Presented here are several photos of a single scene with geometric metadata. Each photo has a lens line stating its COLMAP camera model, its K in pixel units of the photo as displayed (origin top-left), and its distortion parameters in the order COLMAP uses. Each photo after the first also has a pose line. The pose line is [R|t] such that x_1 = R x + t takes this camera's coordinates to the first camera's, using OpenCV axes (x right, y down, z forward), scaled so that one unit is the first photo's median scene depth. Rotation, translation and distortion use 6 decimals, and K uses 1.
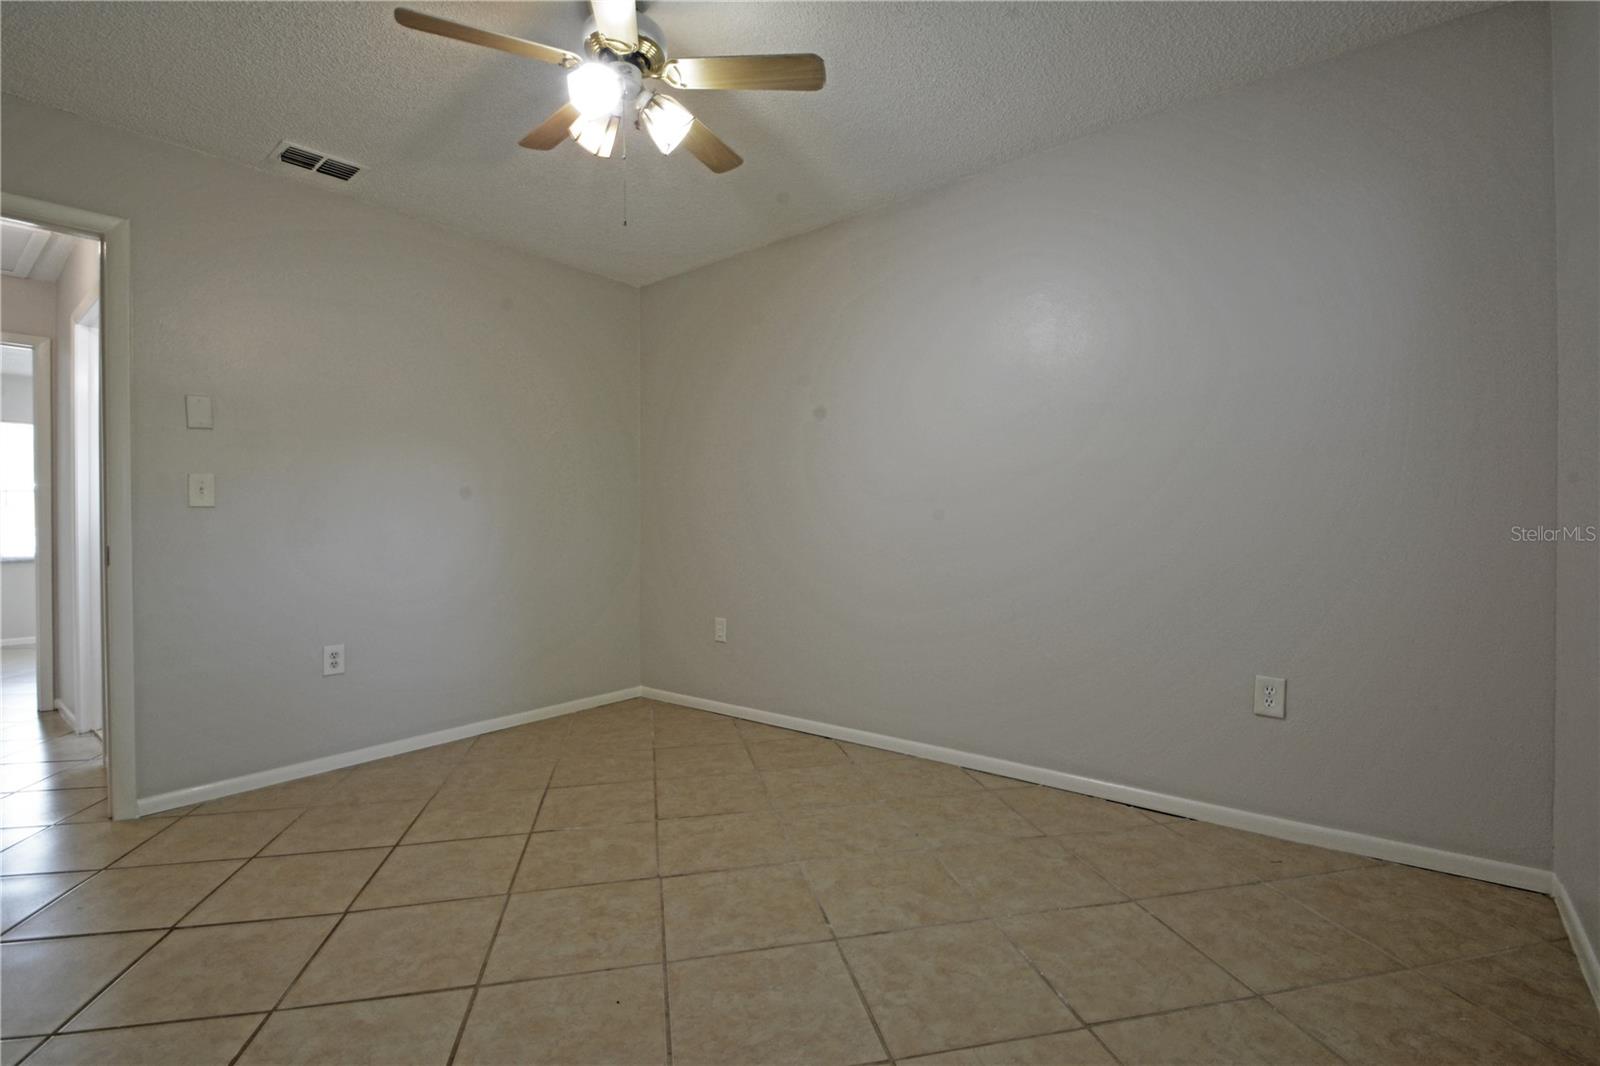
lens RADIAL K [[702.2, 0, 791.9], [0, 702.2, 527.5], [0, 0, 1]] dist [0.016783, -0.018087]
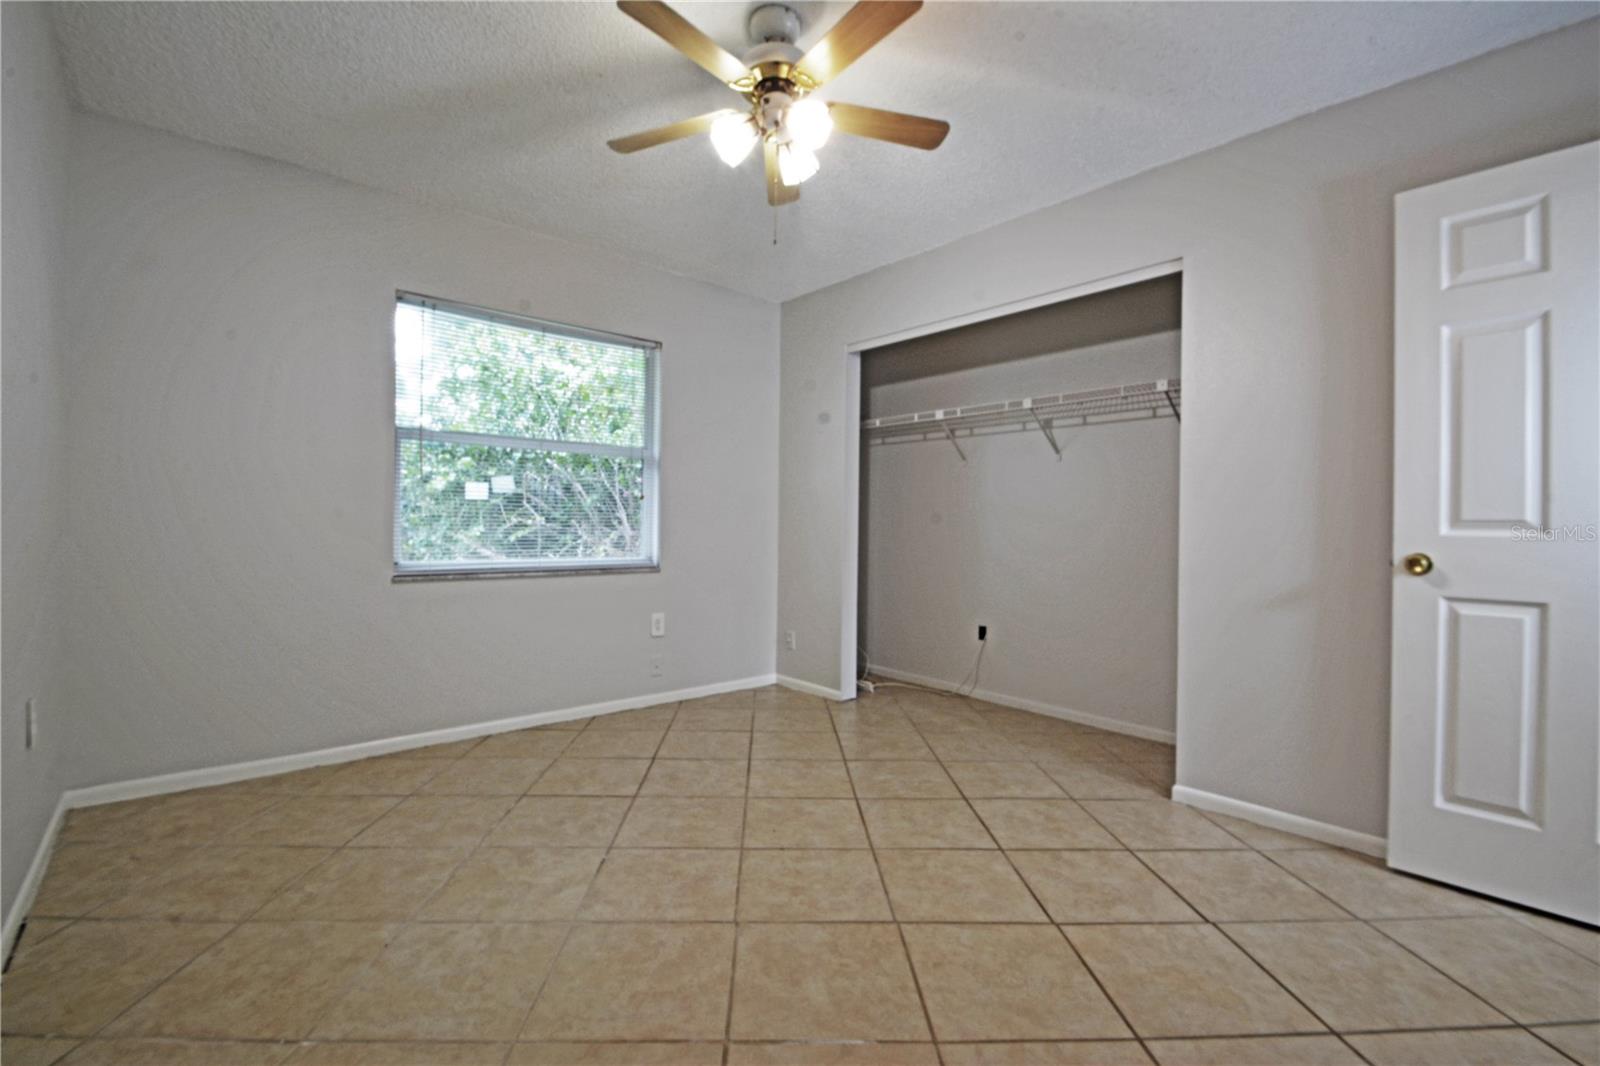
lens RADIAL K [[702.2, 0, 791.9], [0, 702.2, 527.5], [0, 0, 1]] dist [0.016783, -0.018087]
pose [[-0.984214, -0.006120, 0.176875, -0.377682], [-0.006247, 0.999980, -0.000162, 0.003265], [-0.176871, -0.001264, -0.984233, 1.713869]]
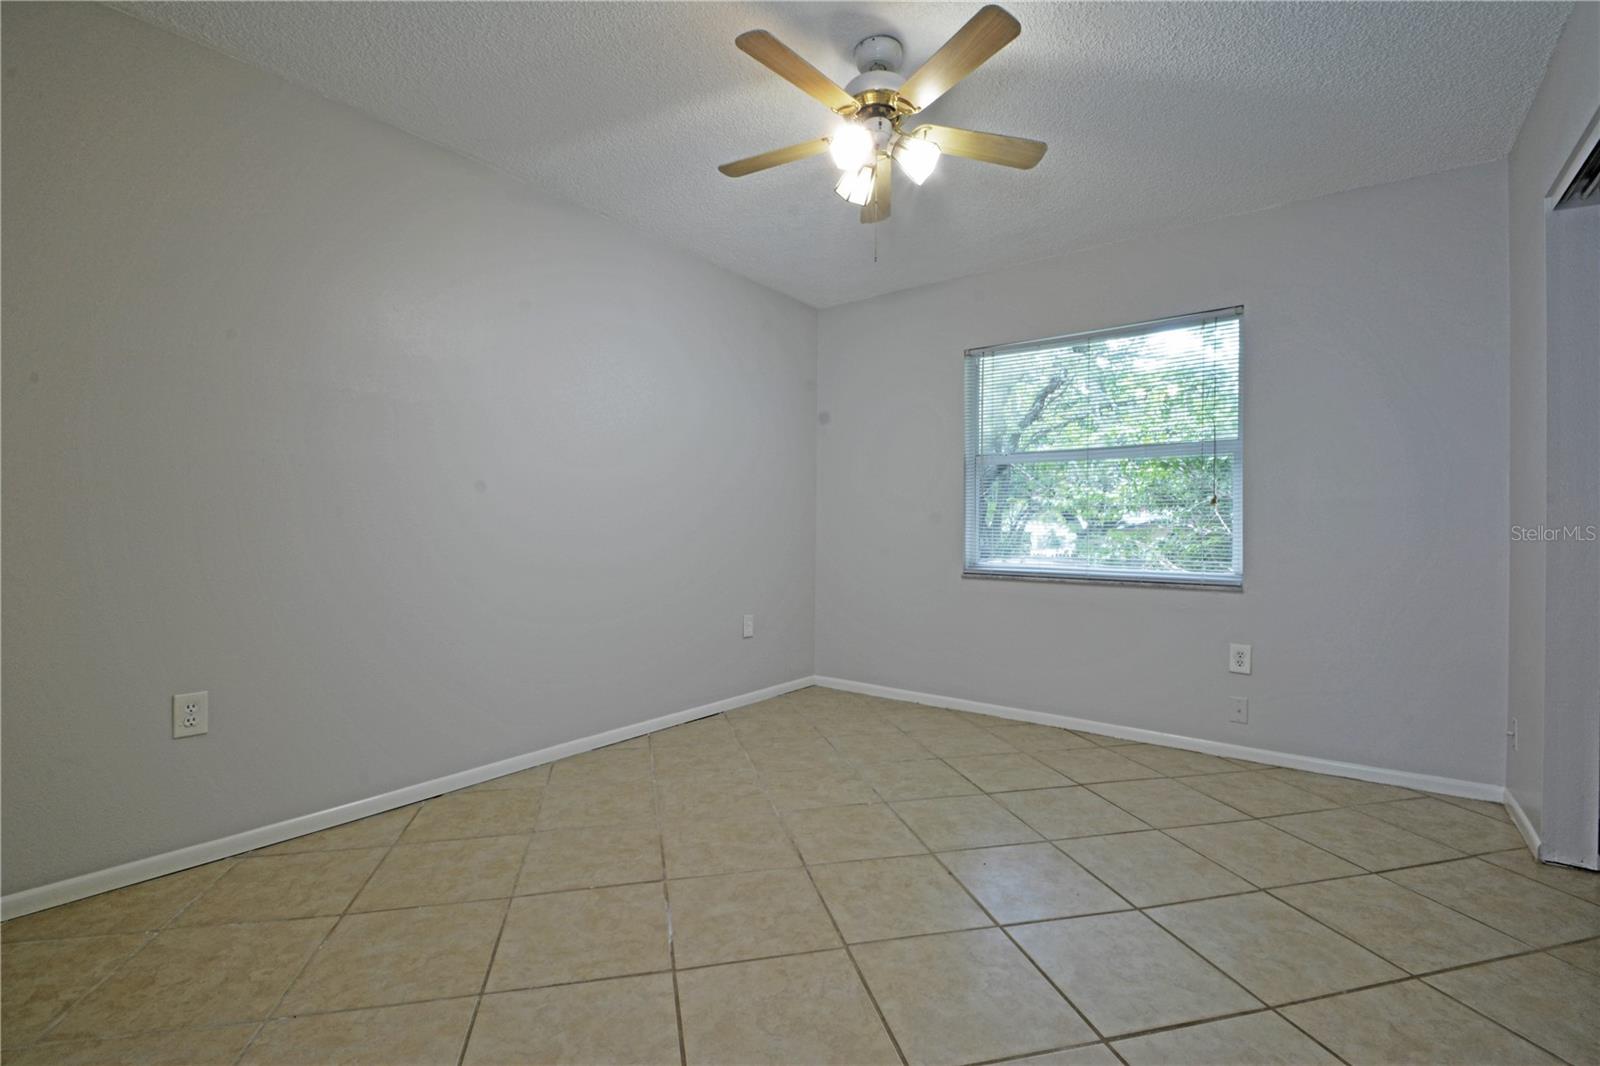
lens RADIAL K [[702.2, 0, 791.9], [0, 702.2, 527.5], [0, 0, 1]] dist [0.016783, -0.018087]
pose [[-0.018004, 0.009054, 0.999797, -1.131155], [-0.010666, 0.999900, -0.009247, 0.009728], [-0.999781, -0.010831, -0.017905, 0.963412]]
